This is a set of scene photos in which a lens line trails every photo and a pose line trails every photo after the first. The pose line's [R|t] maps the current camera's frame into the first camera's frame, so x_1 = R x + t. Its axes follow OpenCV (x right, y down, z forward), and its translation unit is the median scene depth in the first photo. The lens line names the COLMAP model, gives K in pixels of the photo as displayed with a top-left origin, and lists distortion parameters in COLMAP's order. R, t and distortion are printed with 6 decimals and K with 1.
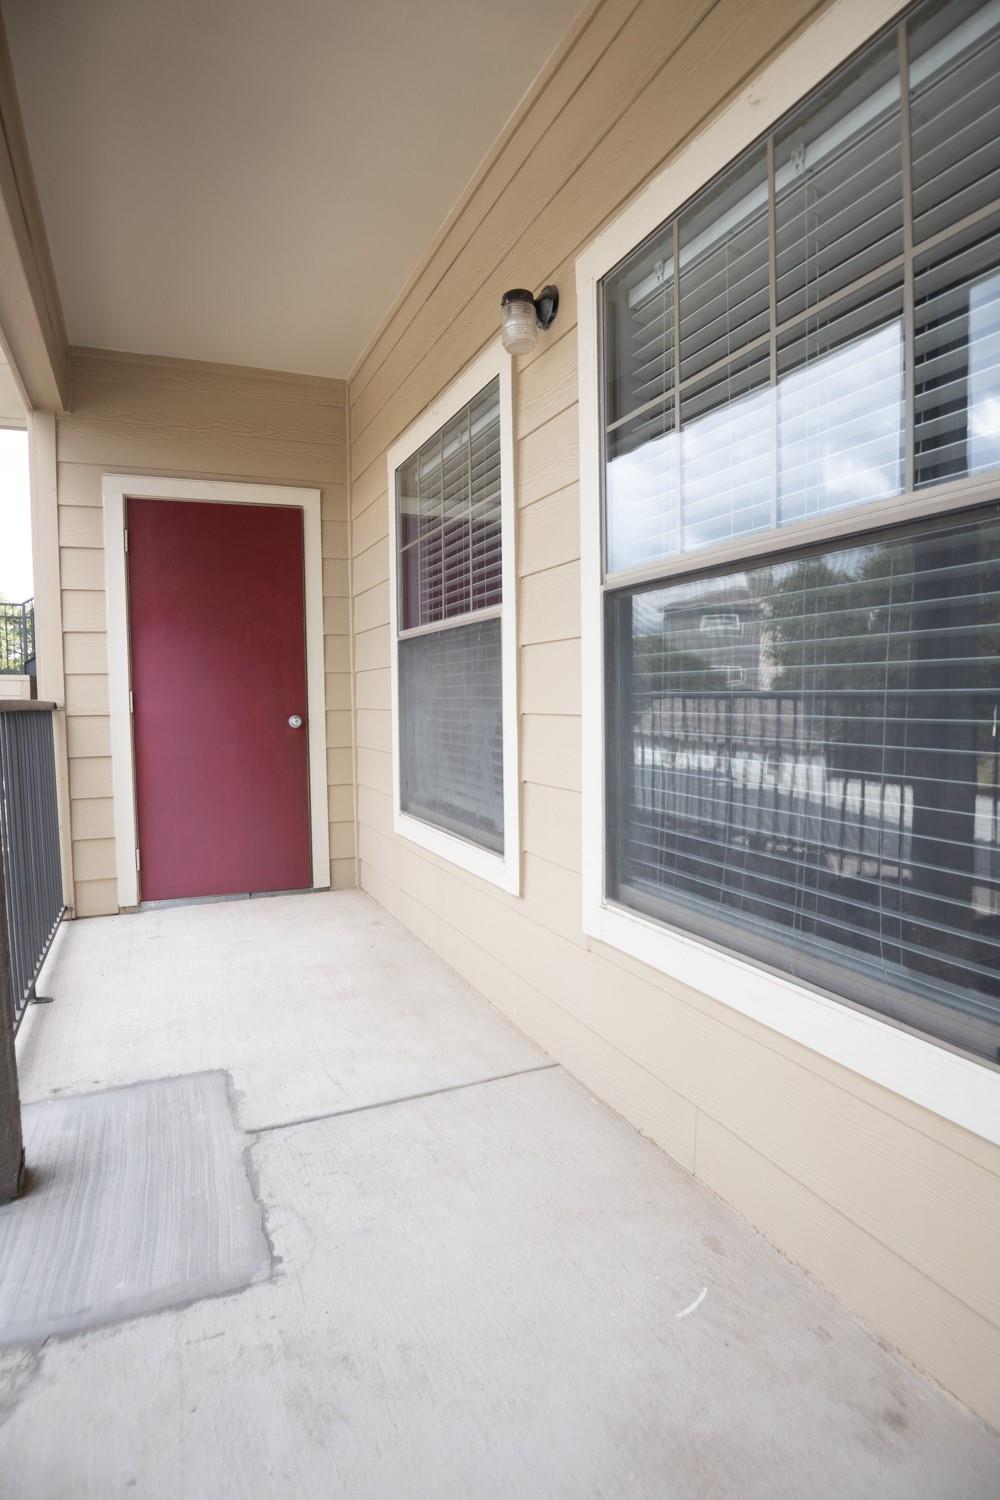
lens RADIAL K [[854.5, 0, 500.0], [0, 854.5, 750.0], [0, 0, 1]] dist [-0.001229, -0.015365]
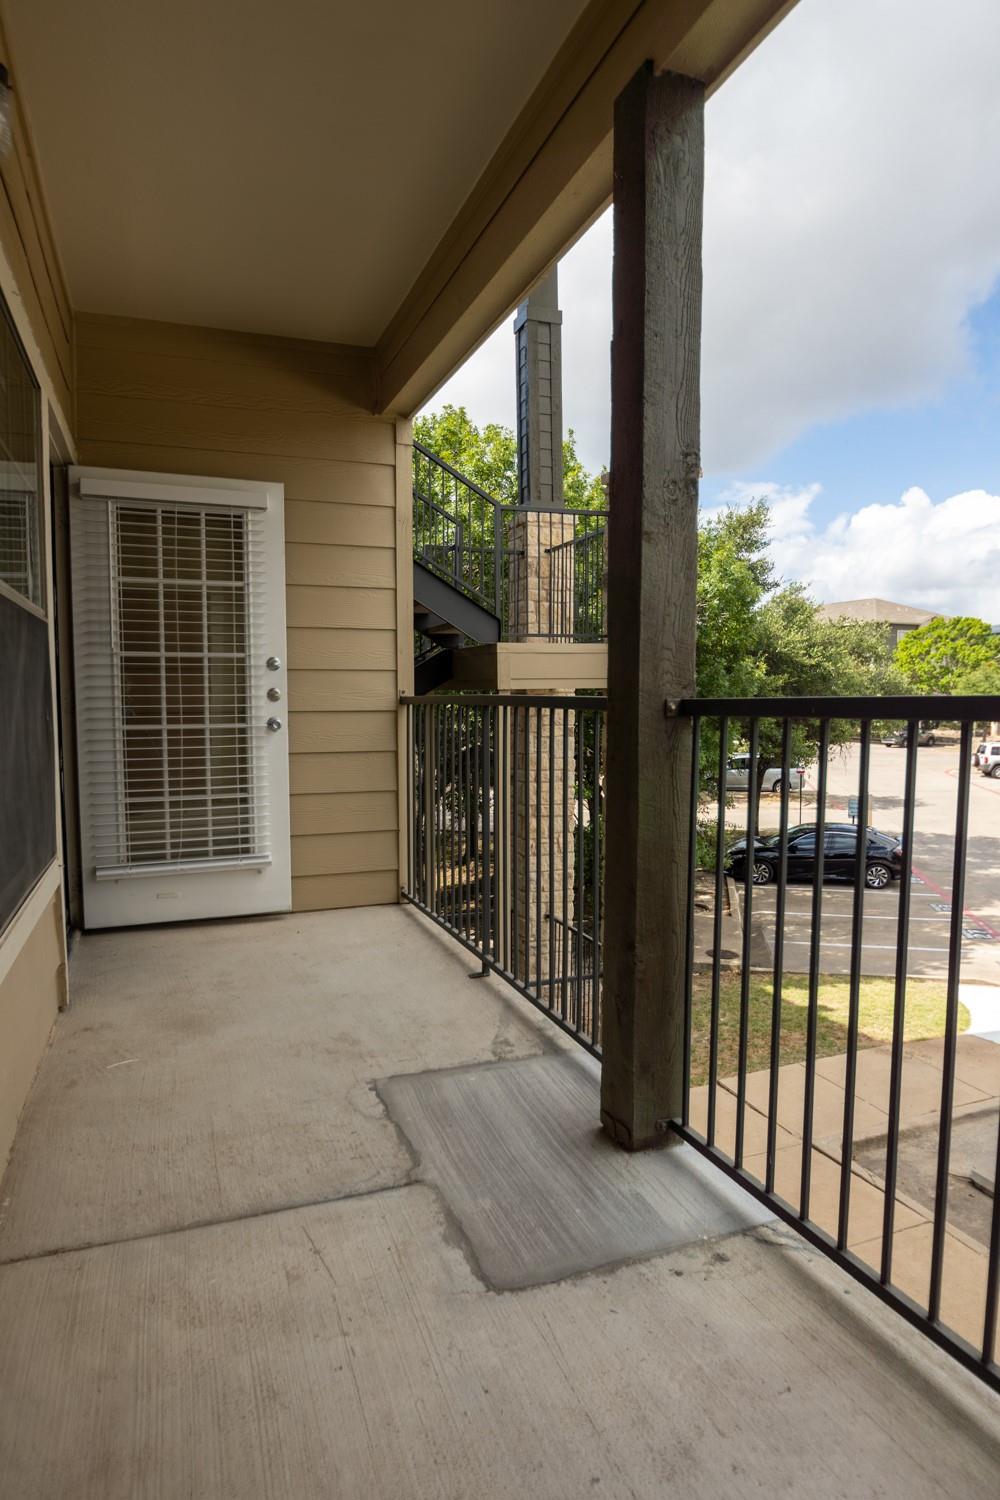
lens RADIAL K [[854.5, 0, 500.0], [0, 854.5, 750.0], [0, 0, 1]] dist [-0.001229, -0.015365]
pose [[-0.999287, 0.021187, 0.031254, -0.411383], [0.024972, 0.991698, 0.126139, -0.111953], [-0.028322, 0.126830, -0.991520, 1.811161]]
